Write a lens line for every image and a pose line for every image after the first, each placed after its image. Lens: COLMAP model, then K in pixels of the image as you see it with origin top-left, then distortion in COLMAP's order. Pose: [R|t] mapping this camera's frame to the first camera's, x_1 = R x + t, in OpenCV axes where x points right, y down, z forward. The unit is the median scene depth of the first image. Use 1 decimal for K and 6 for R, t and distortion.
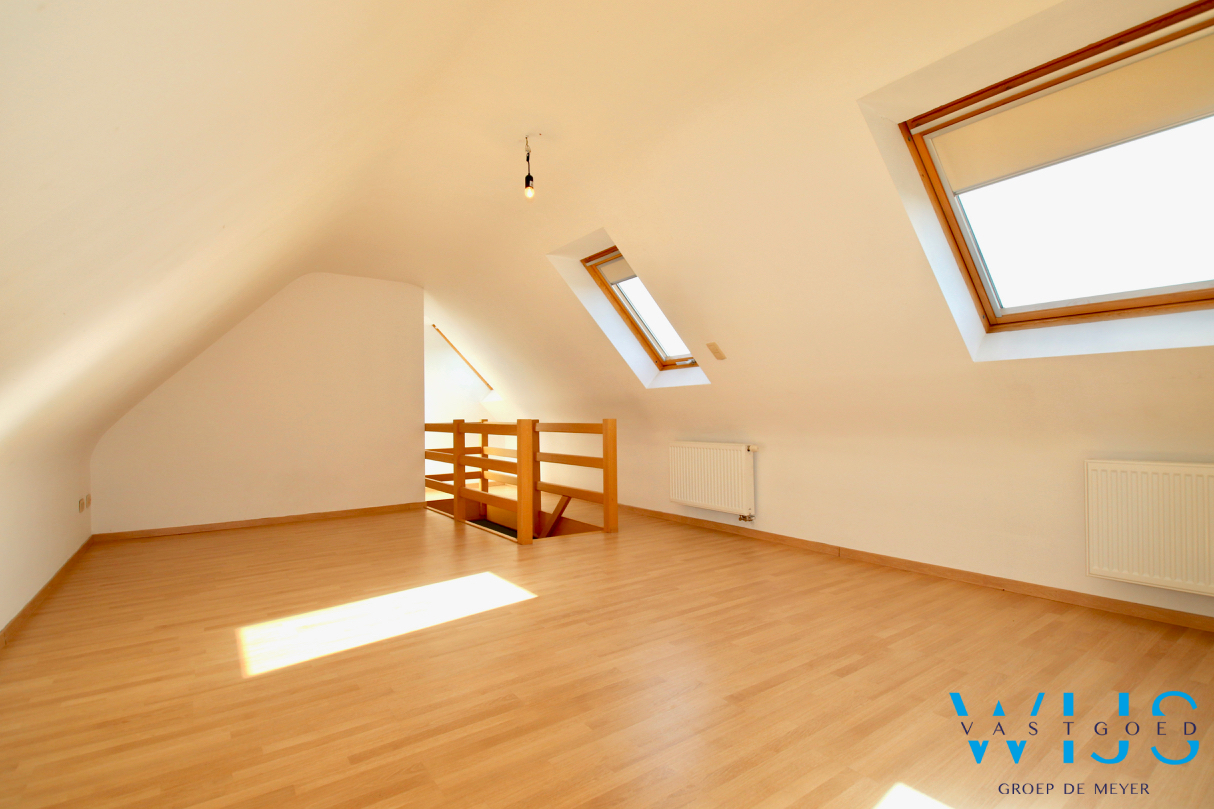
lens RADIAL K [[592.7, 0, 596.8], [0, 592.7, 400.4], [0, 0, 1]] dist [-0.001587, -0.024342]
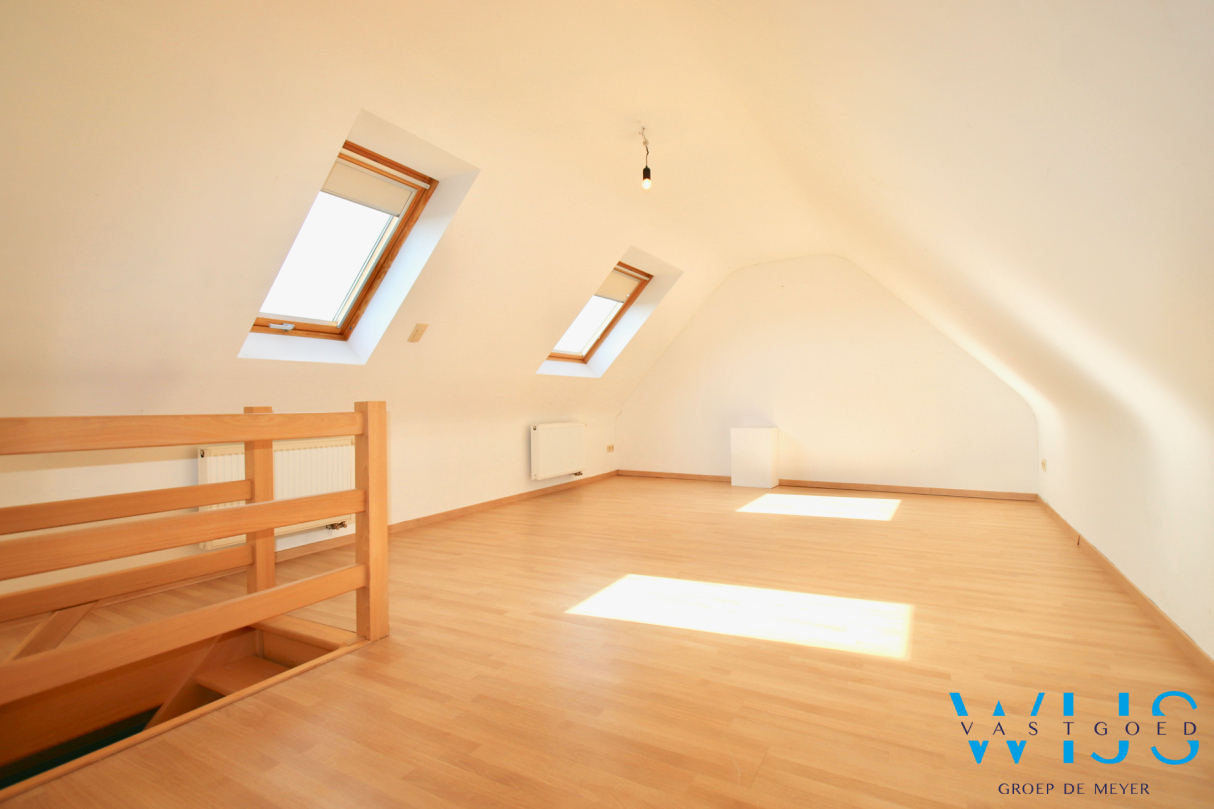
lens RADIAL K [[592.7, 0, 596.8], [0, 592.7, 400.4], [0, 0, 1]] dist [-0.001587, -0.024342]
pose [[-0.444128, 0.025797, 0.895592, -1.014466], [0.001311, 0.999603, -0.028143, 0.062387], [-0.895962, -0.011325, -0.443986, 1.536053]]
